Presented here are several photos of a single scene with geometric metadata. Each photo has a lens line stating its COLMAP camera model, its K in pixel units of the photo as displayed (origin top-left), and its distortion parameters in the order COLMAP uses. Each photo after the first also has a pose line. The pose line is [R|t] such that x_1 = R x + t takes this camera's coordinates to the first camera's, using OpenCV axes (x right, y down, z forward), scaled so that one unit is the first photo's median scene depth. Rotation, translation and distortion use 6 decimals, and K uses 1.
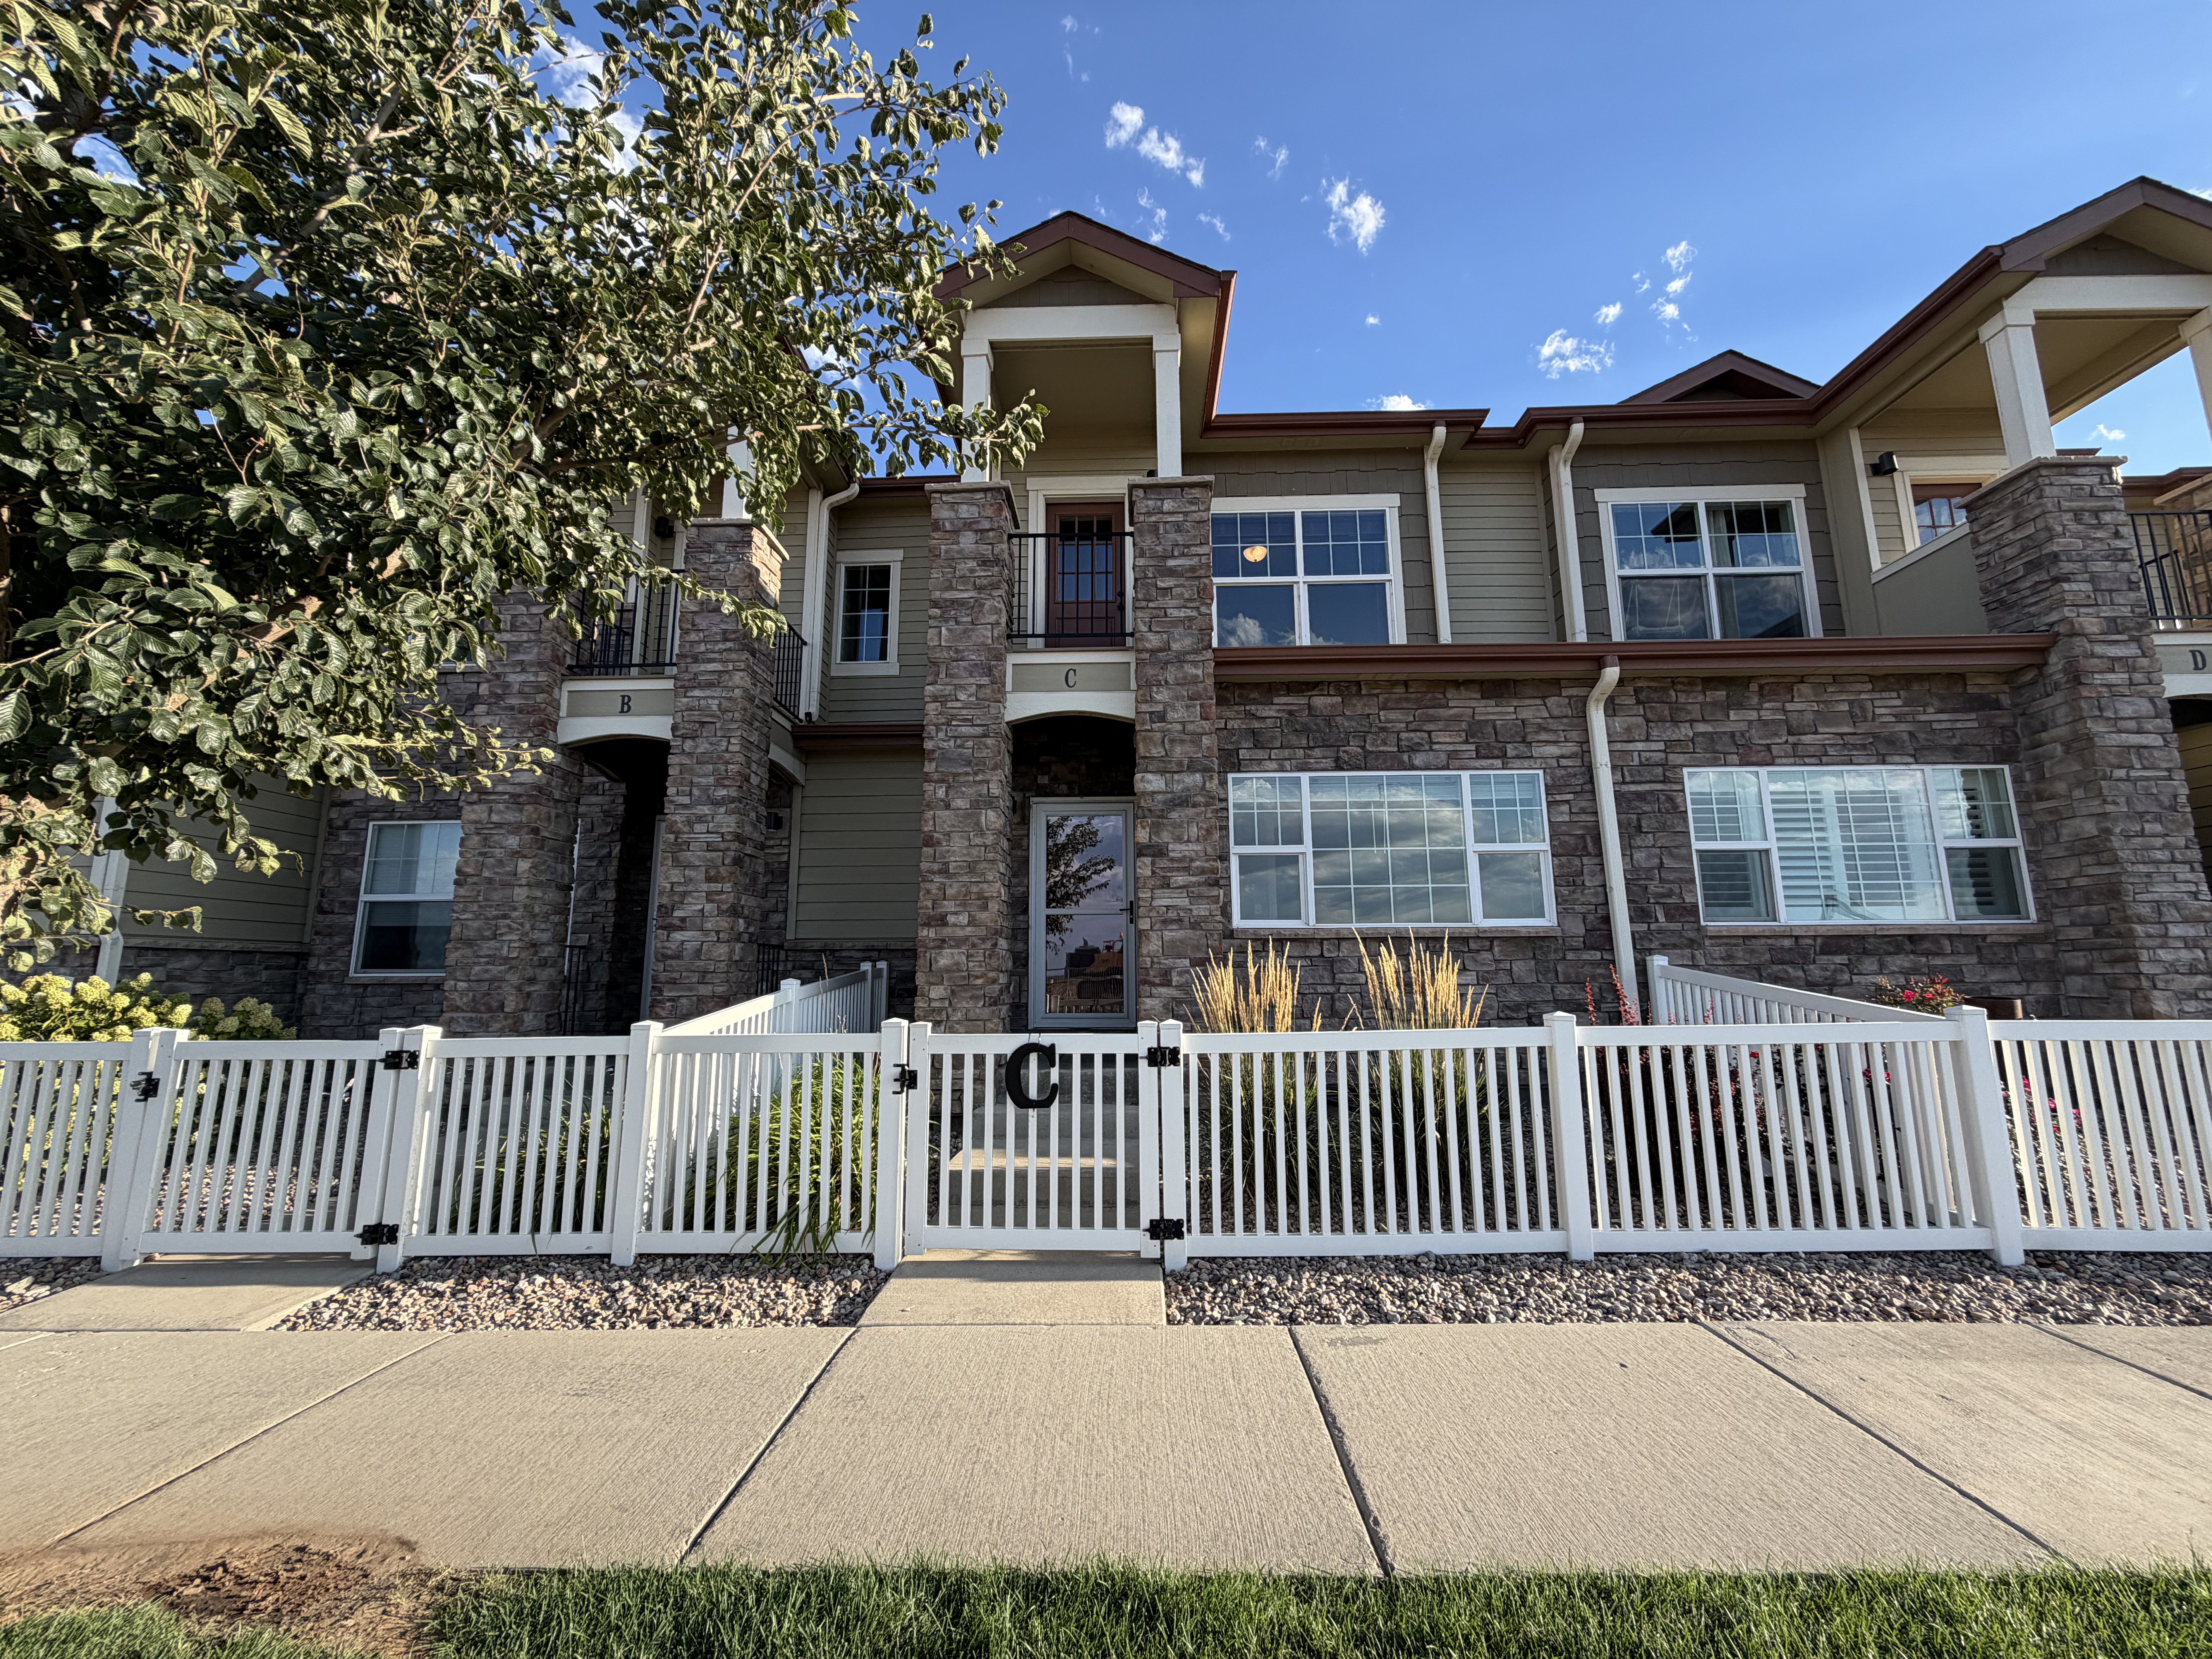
lens RADIAL K [[881.4, 0, 1105.2], [0, 881.4, 832.3], [0, 0, 1]] dist [0.002023, -0.000050]
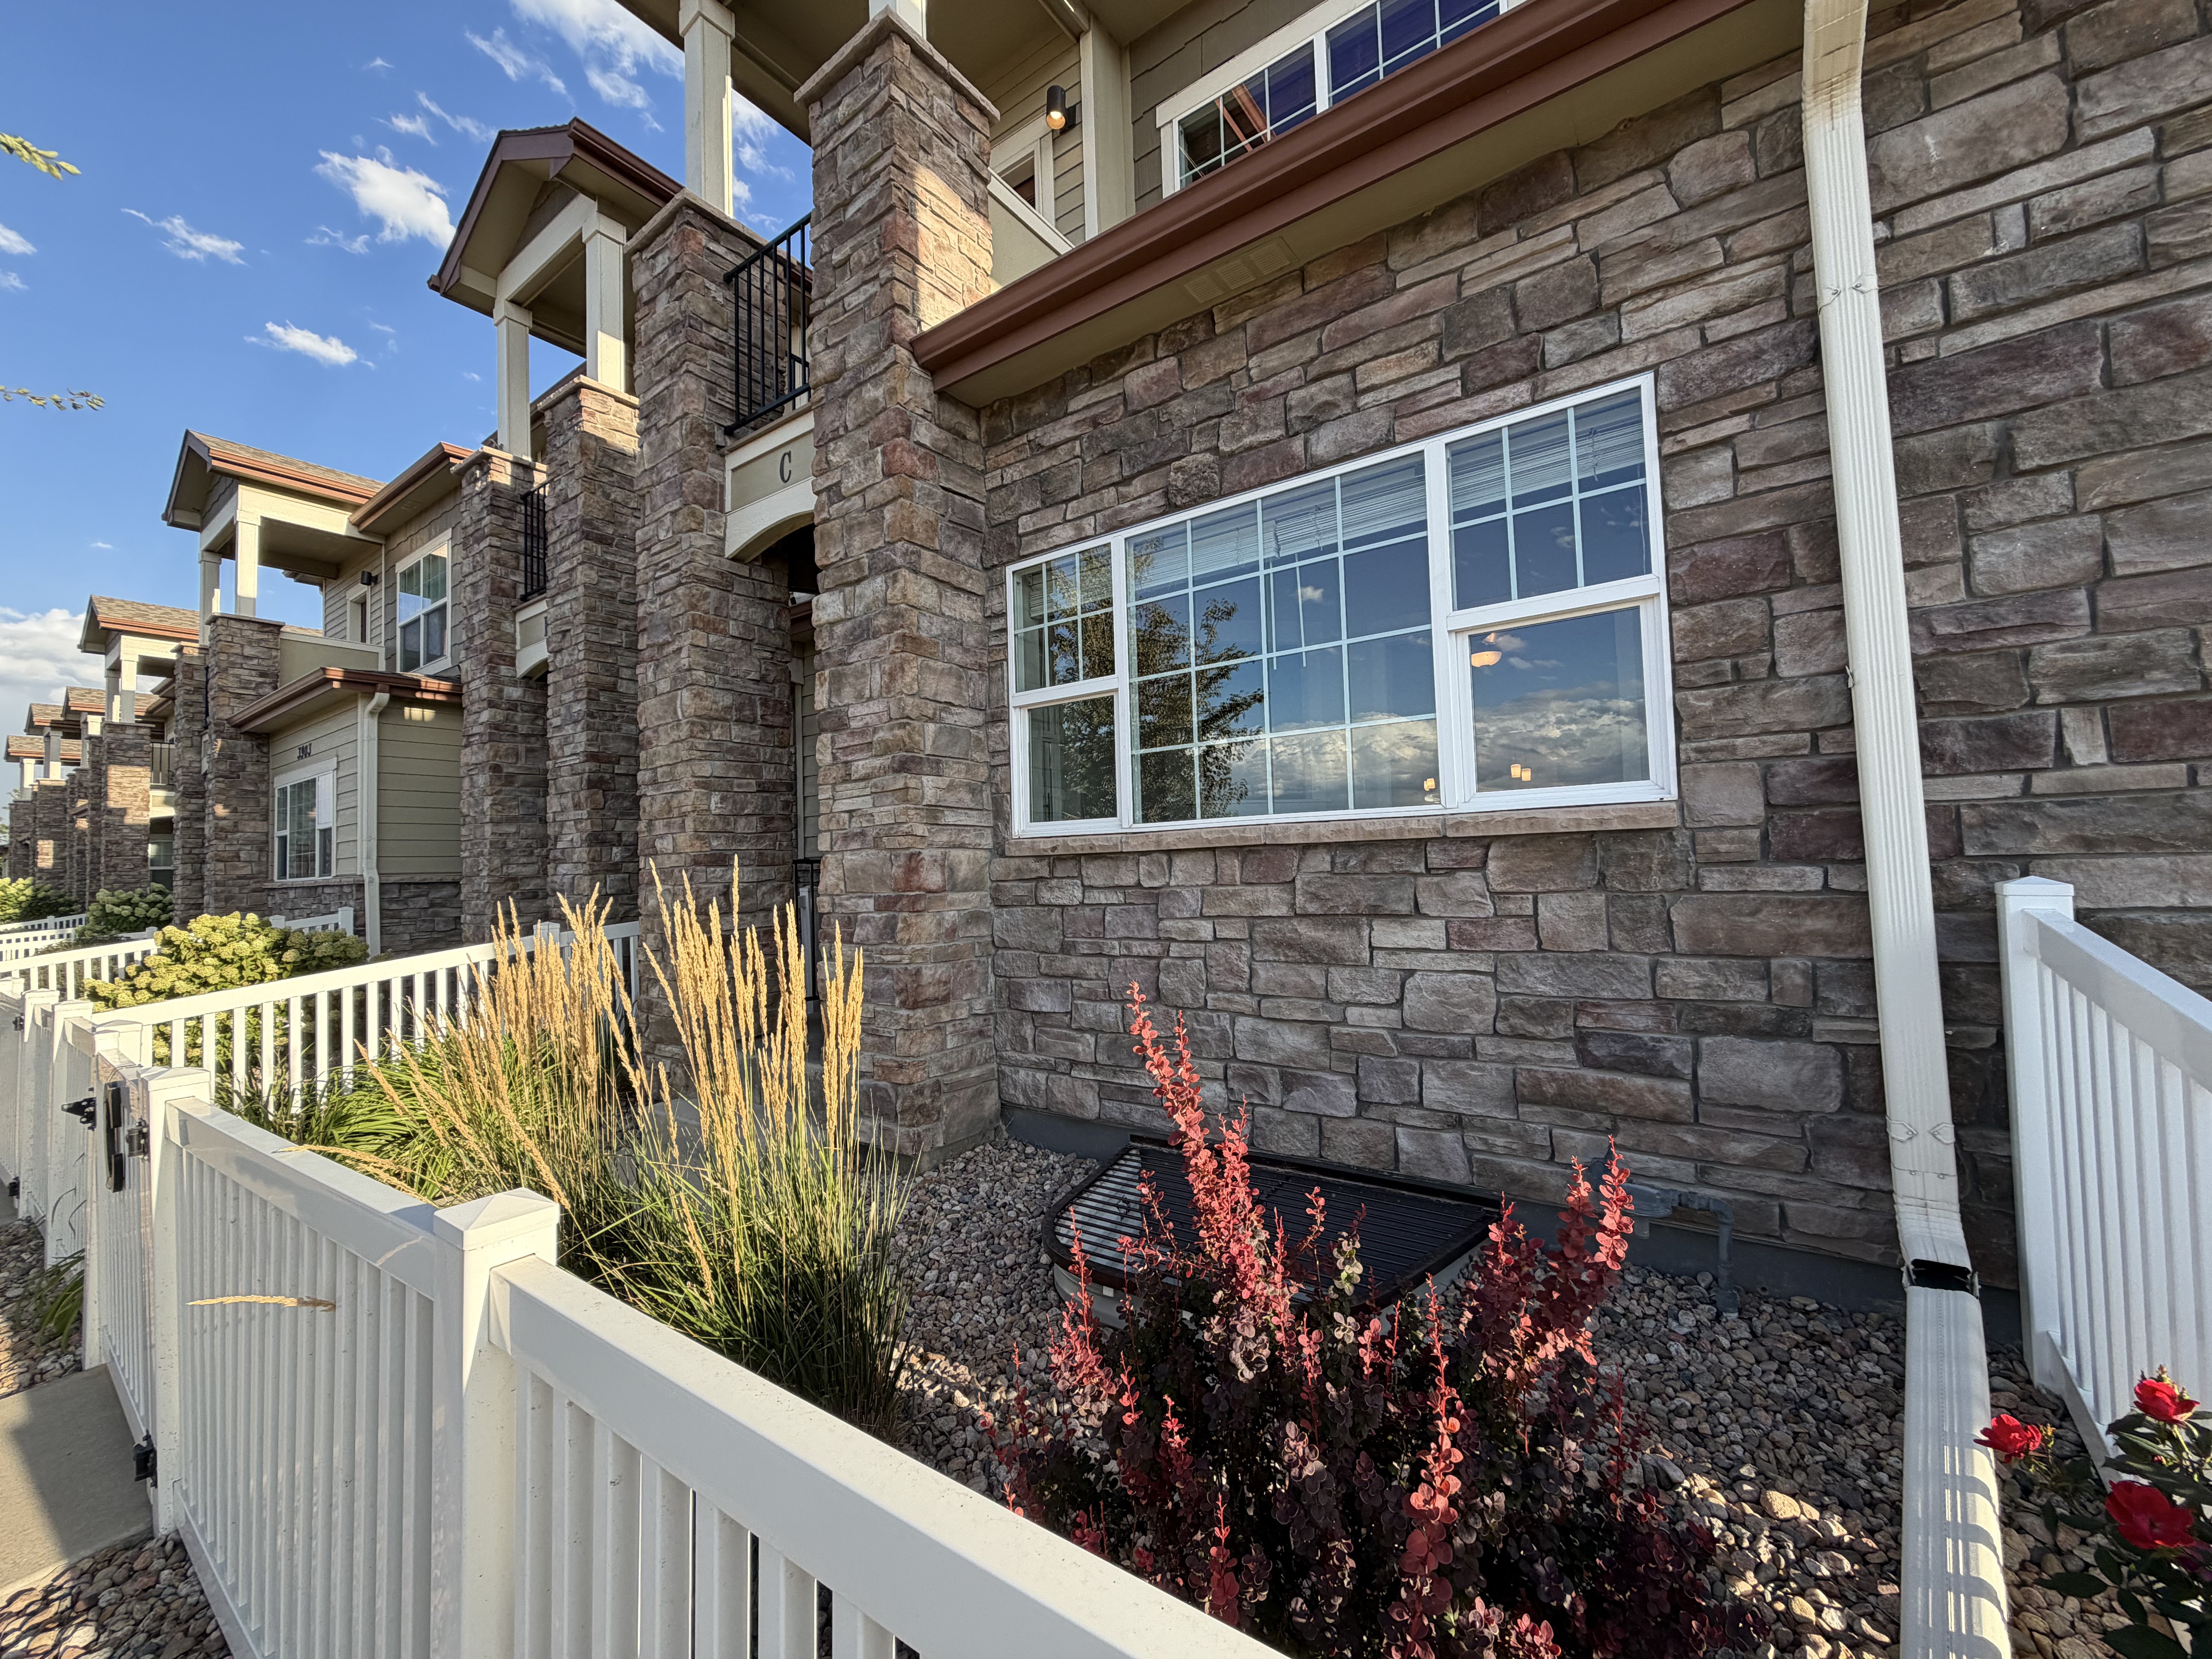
lens RADIAL K [[881.4, 0, 1110.4], [0, 881.4, 833.4], [0, 0, 1]] dist [0.002023, -0.000050]
pose [[0.827297, -0.041157, -0.560255, 0.513350], [0.116365, 0.988237, 0.099232, 0.055329], [0.549581, -0.147288, 0.822355, 0.557919]]
